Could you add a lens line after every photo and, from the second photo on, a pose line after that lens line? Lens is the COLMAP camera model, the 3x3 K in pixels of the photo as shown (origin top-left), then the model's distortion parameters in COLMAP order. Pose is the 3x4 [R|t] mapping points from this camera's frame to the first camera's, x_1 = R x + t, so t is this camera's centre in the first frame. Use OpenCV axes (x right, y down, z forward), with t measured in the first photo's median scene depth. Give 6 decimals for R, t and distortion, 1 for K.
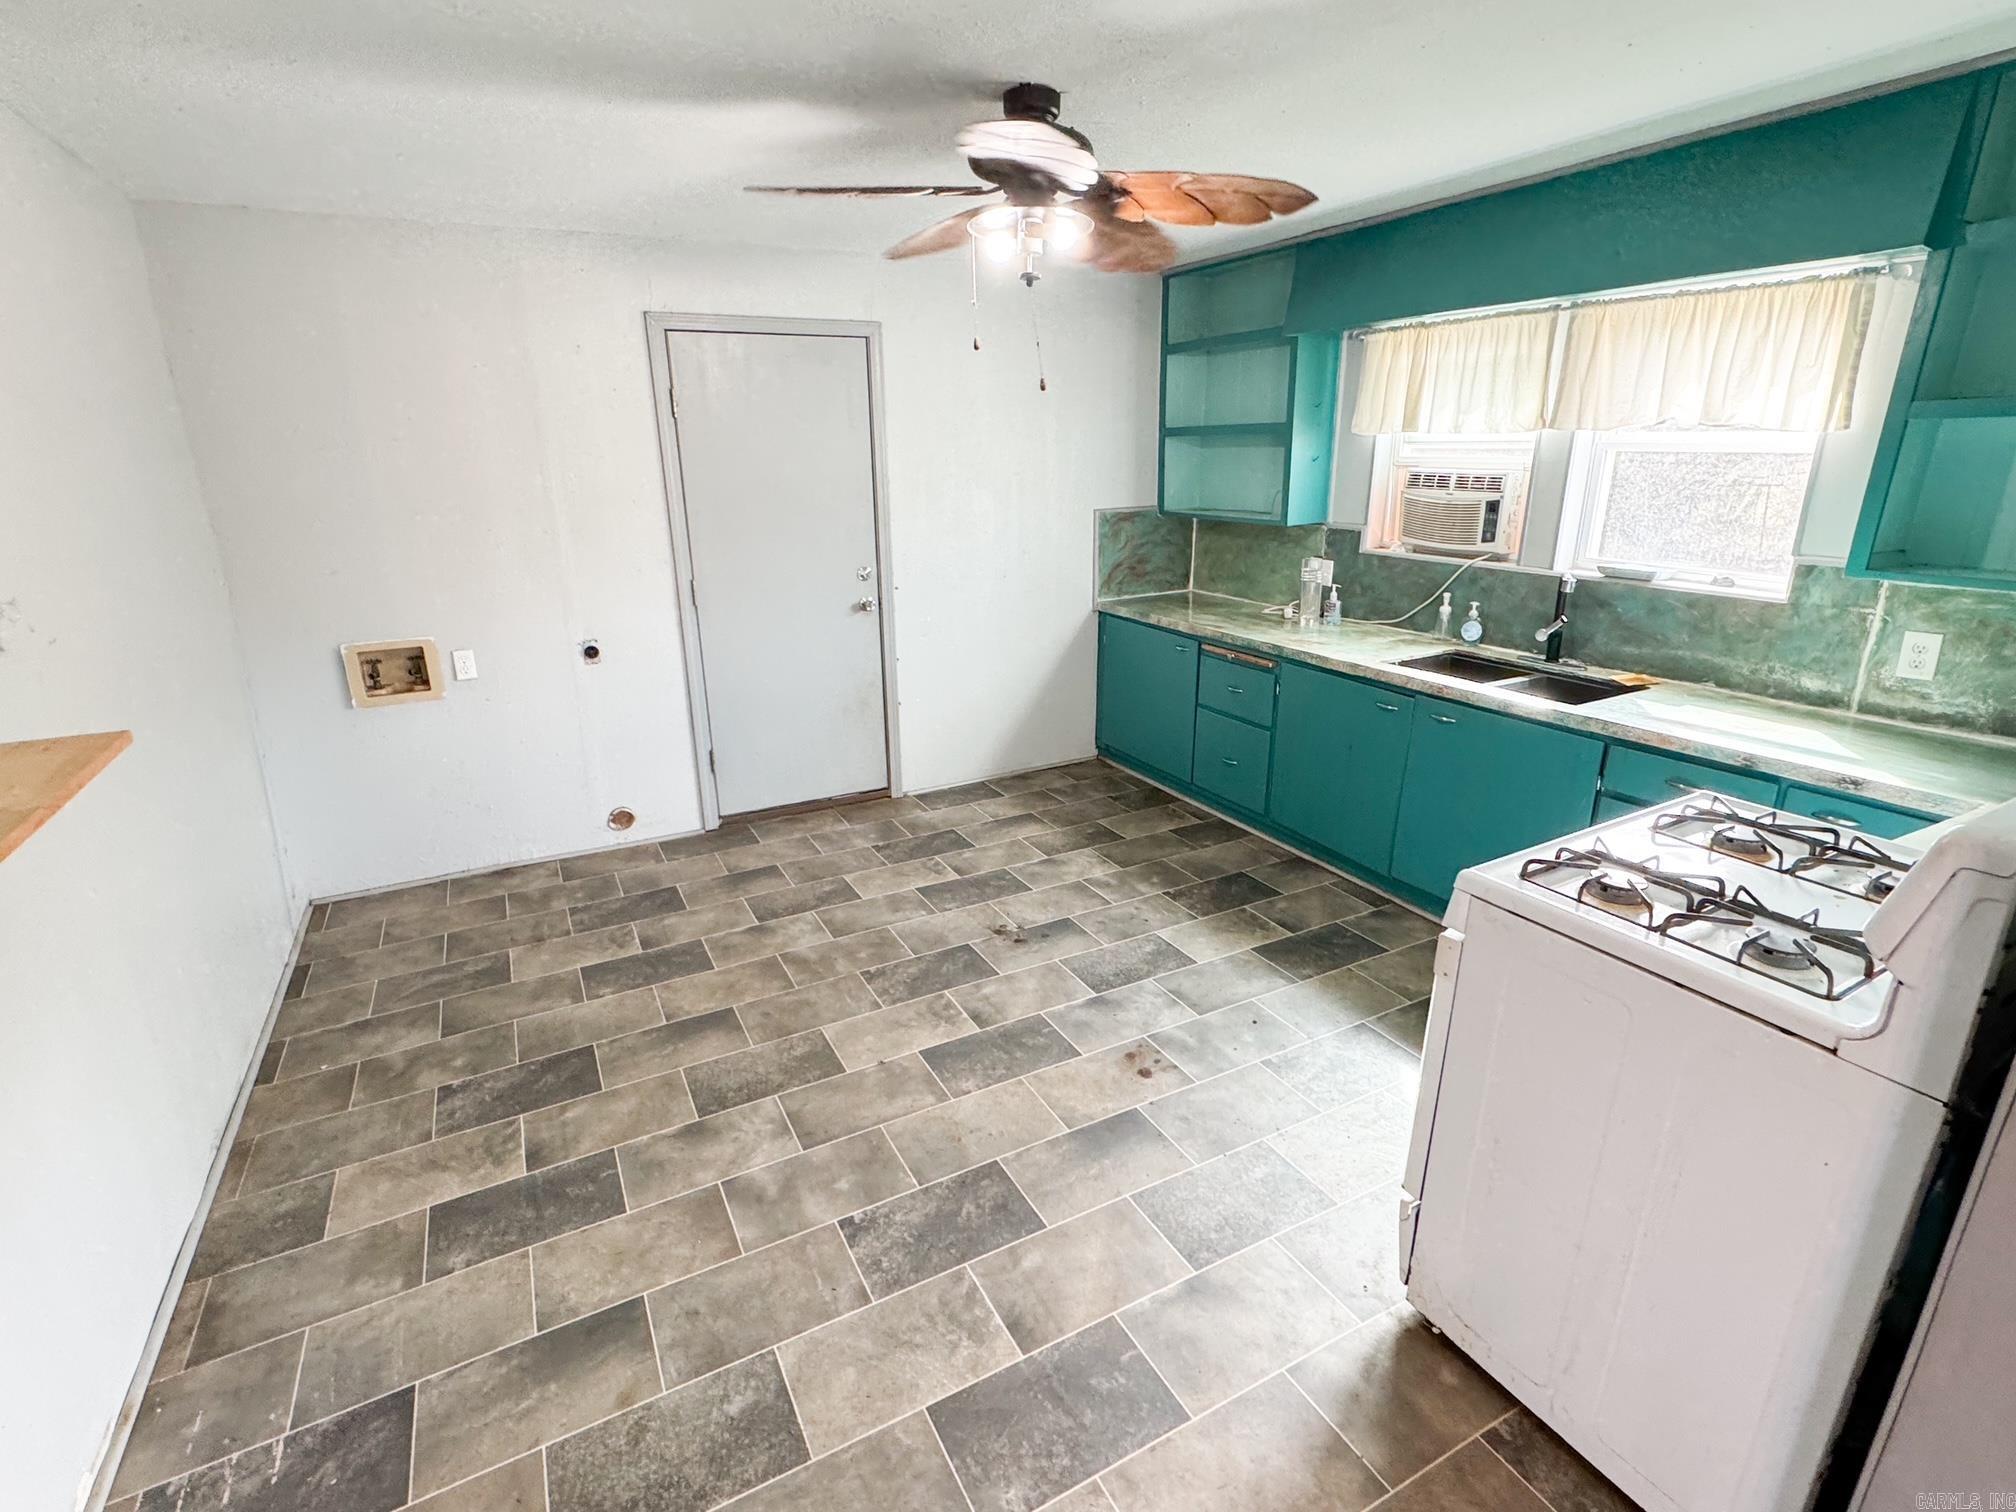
lens RADIAL K [[955.7, 0, 1015.0], [0, 955.7, 760.1], [0, 0, 1]] dist [0.001186, 0.000982]
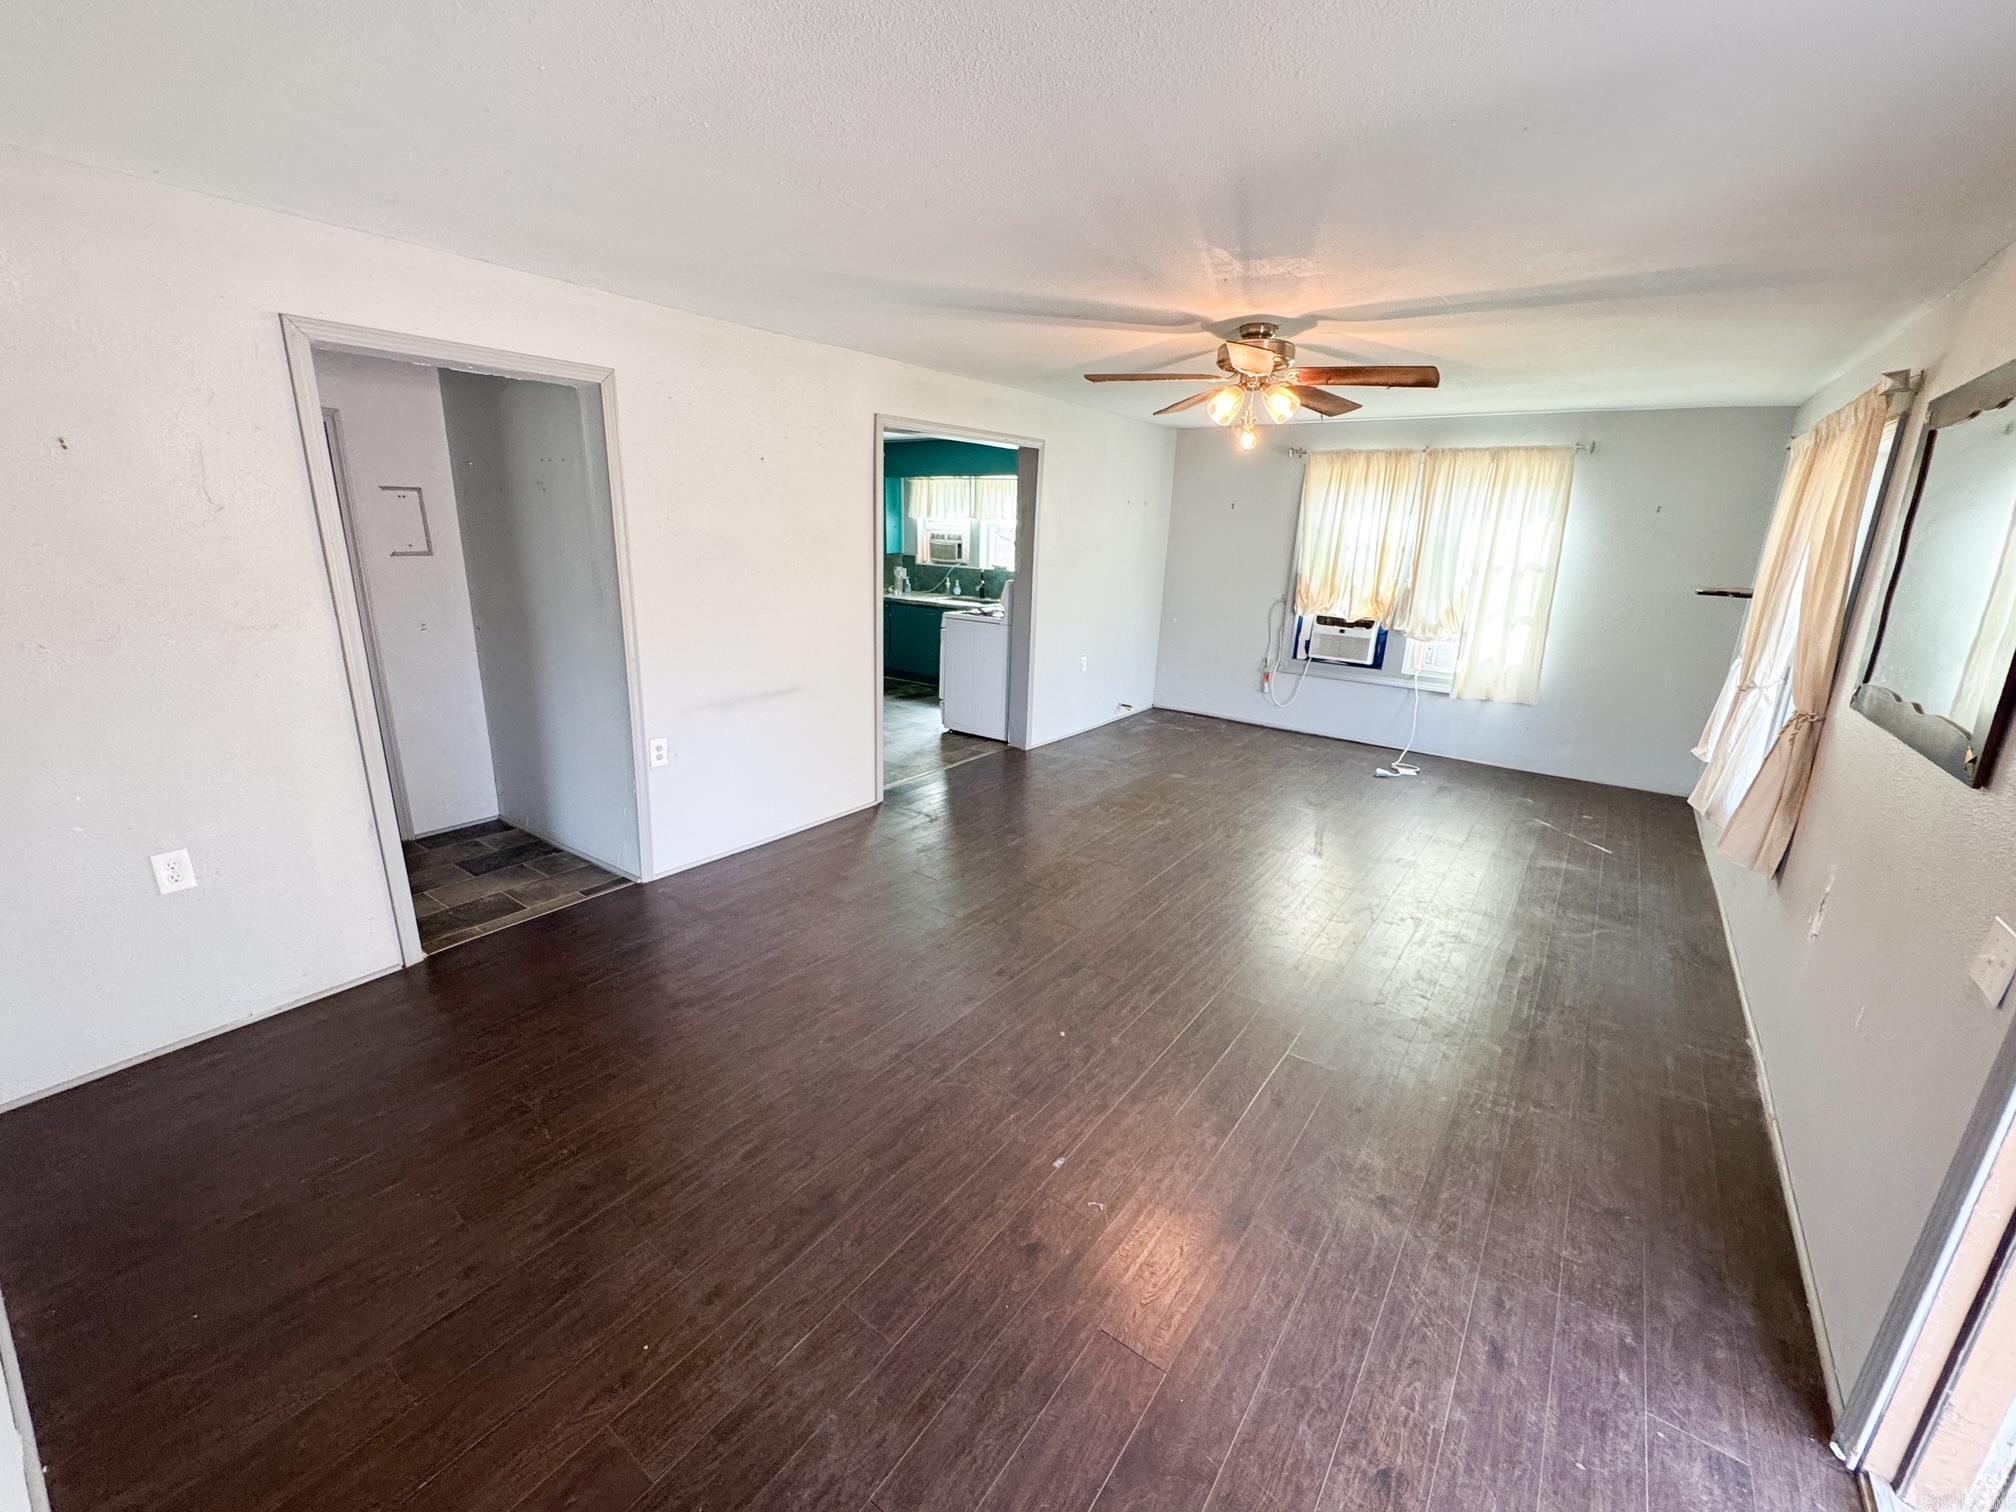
lens RADIAL K [[824.0, 0, 1010.8], [0, 824.0, 750.0], [0, 0, 1]] dist [-0.000908, -0.000617]
pose [[0.901560, -0.081651, 0.424879, -0.531082], [0.099410, 0.994850, -0.019756, 0.478046], [-0.421078, 0.060048, 0.905035, -1.472359]]
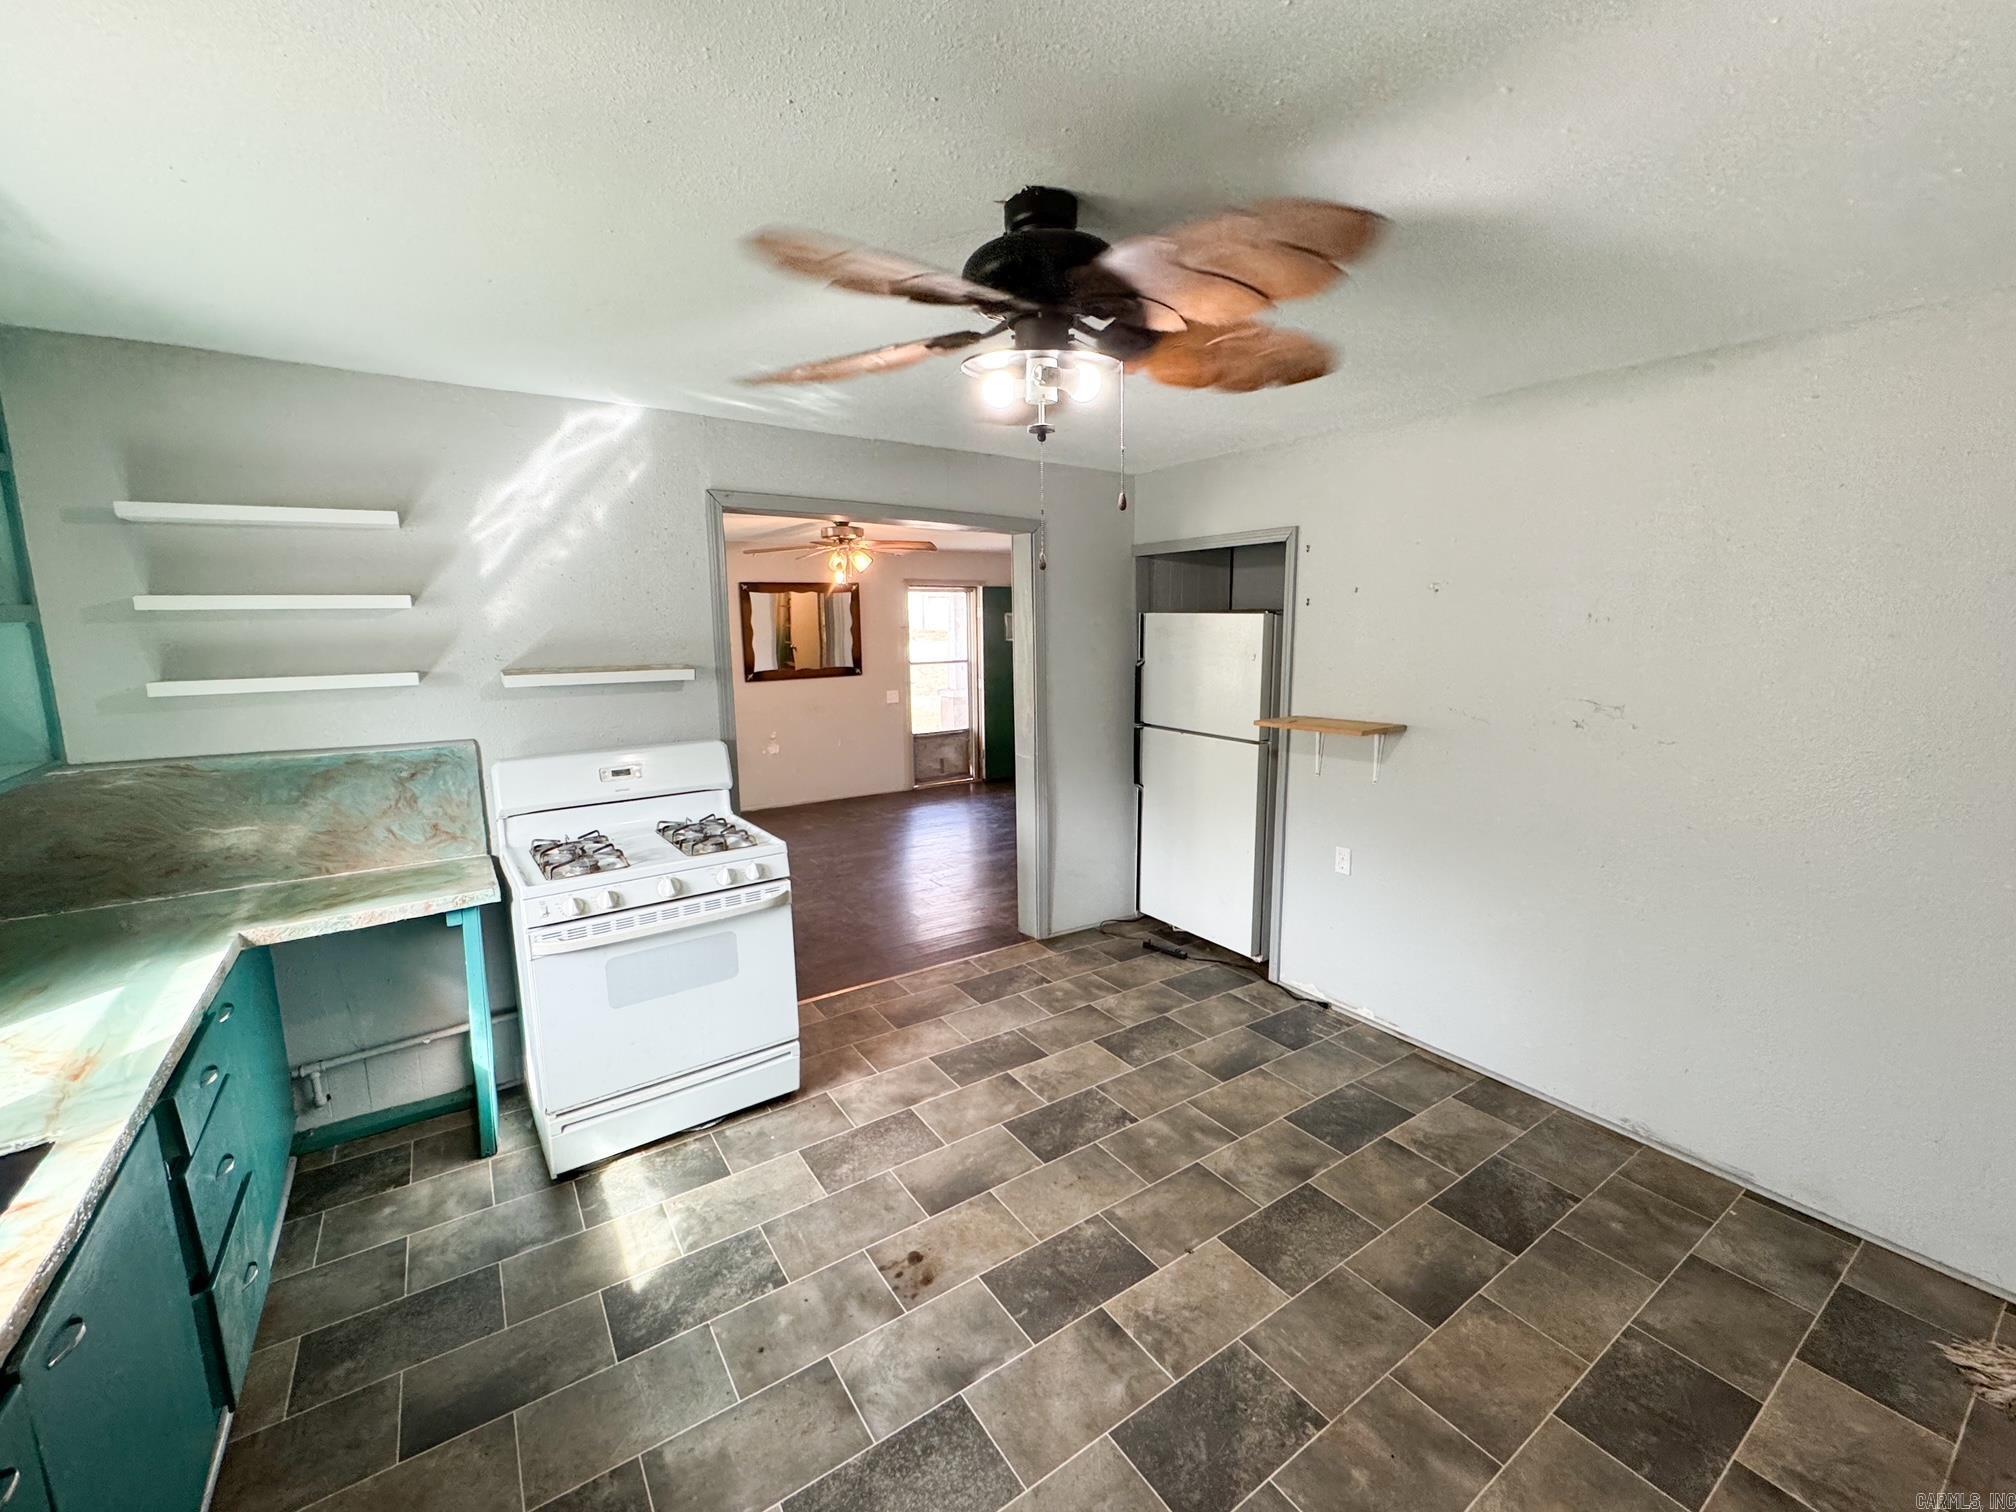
lens RADIAL K [[824.0, 0, 1010.7], [0, 824.0, 756.7], [0, 0, 1]] dist [-0.000908, -0.000617]
pose [[-0.993570, 0.040535, -0.105712, 0.097178], [-0.013621, 0.884131, 0.467041, -0.466894], [0.112395, 0.465478, -0.877894, 1.367101]]
